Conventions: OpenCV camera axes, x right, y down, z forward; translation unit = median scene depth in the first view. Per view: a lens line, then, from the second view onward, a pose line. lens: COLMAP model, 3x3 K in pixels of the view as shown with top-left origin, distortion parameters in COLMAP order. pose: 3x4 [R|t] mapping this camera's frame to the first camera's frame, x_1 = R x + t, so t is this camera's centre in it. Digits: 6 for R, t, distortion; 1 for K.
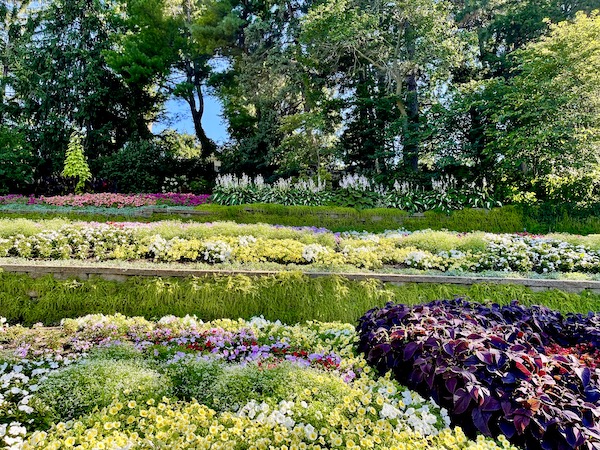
lens RADIAL K [[452.9, 0, 299.5], [0, 452.9, 225.4], [0, 0, 1]] dist [0.054865, -0.038051]
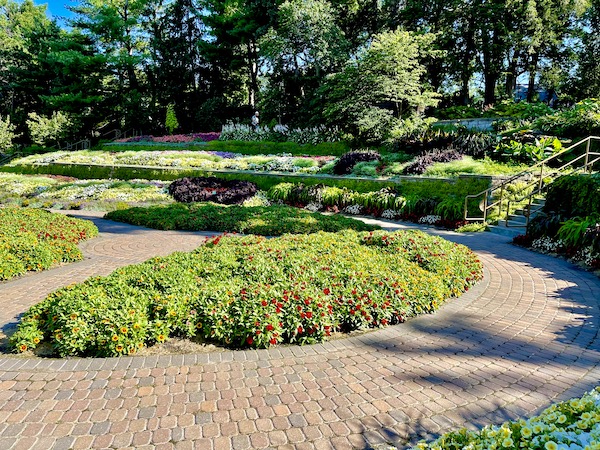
lens RADIAL K [[452.9, 0, 299.1], [0, 452.9, 224.7], [0, 0, 1]] dist [0.054865, -0.038051]
pose [[0.924741, 0.062696, -0.375398, 1.074094], [0.015771, 0.979179, 0.202385, -0.088700], [0.380270, -0.193074, 0.904498, -0.975922]]
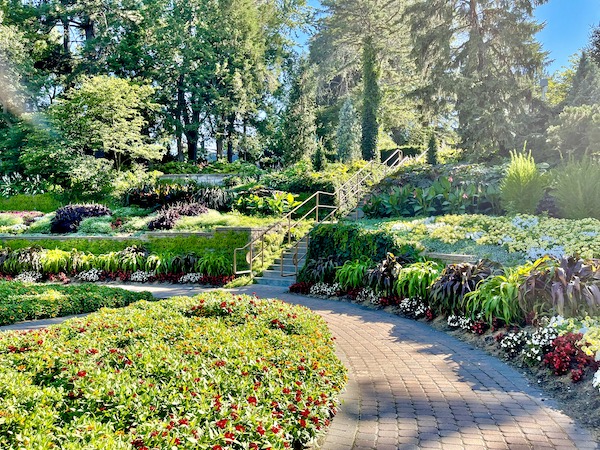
lens RADIAL K [[452.9, 0, 300.9], [0, 452.9, 225.2], [0, 0, 1]] dist [0.054865, -0.038051]
pose [[0.962586, -0.015184, 0.270549, 0.901770], [-0.007150, 0.996658, 0.081375, -0.069561], [-0.270881, -0.080265, 0.959261, -0.860227]]
